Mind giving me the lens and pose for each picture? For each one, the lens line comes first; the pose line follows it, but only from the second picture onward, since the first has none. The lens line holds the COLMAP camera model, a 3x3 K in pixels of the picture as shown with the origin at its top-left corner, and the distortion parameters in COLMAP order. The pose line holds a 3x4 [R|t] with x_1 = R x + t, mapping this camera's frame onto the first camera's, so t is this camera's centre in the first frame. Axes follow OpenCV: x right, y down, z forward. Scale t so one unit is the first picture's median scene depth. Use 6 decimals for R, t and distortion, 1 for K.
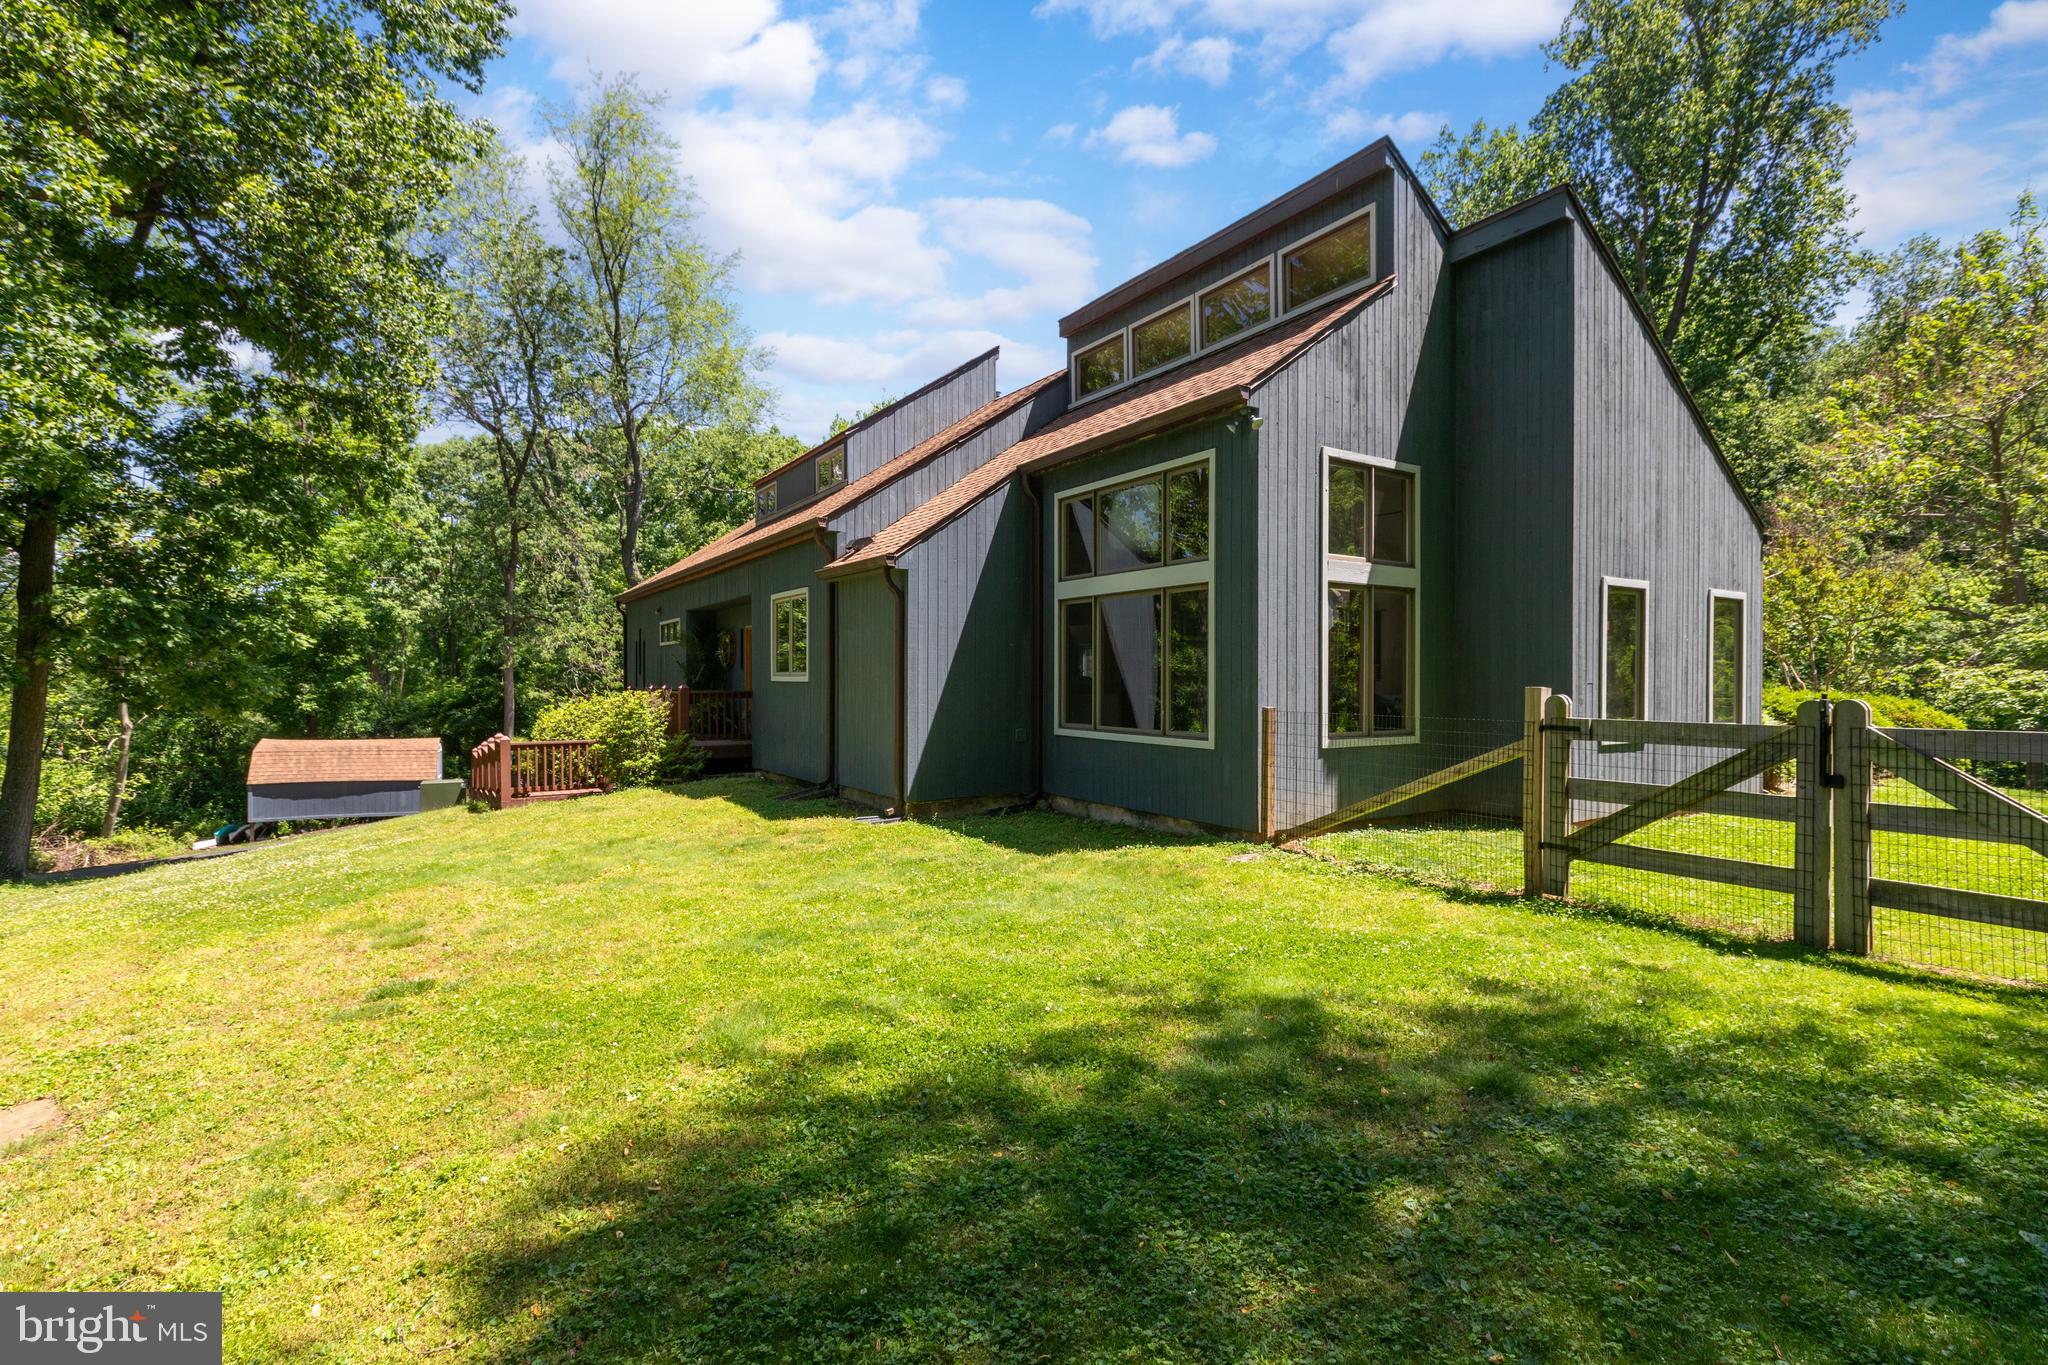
lens RADIAL K [[916.4, 0, 1019.1], [0, 916.4, 701.4], [0, 0, 1]] dist [0.000028, 0.000595]
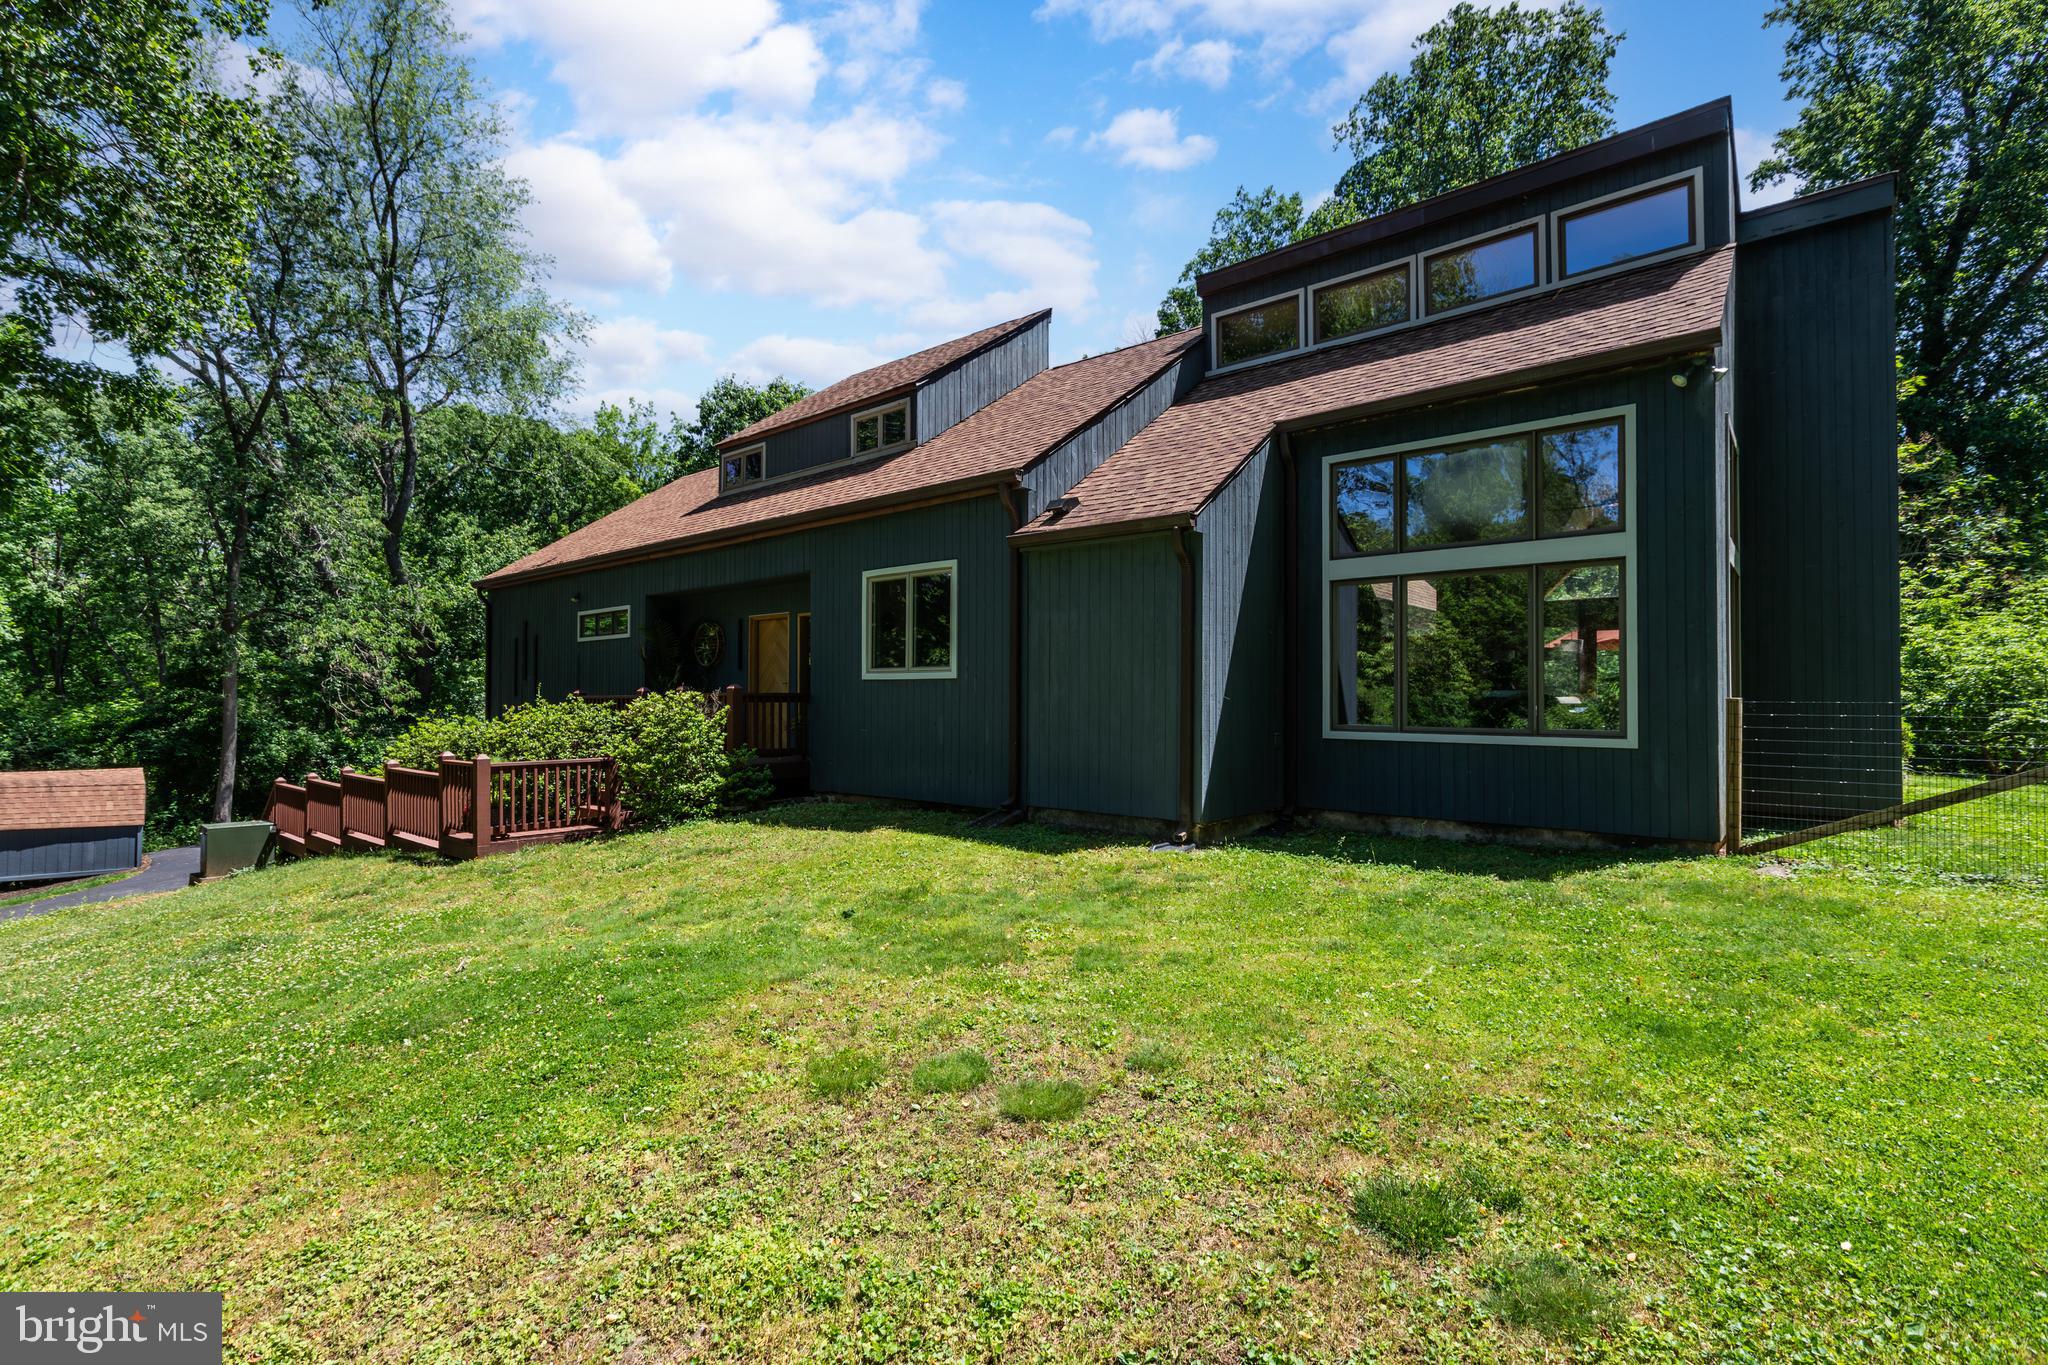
lens RADIAL K [[916.4, 0, 1019.1], [0, 916.4, 701.4], [0, 0, 1]] dist [0.000028, 0.000595]
pose [[0.960291, 0.001218, 0.278997, -0.369241], [0.005232, 0.999736, -0.022373, 0.015140], [-0.278950, 0.022945, 0.960031, 0.204762]]
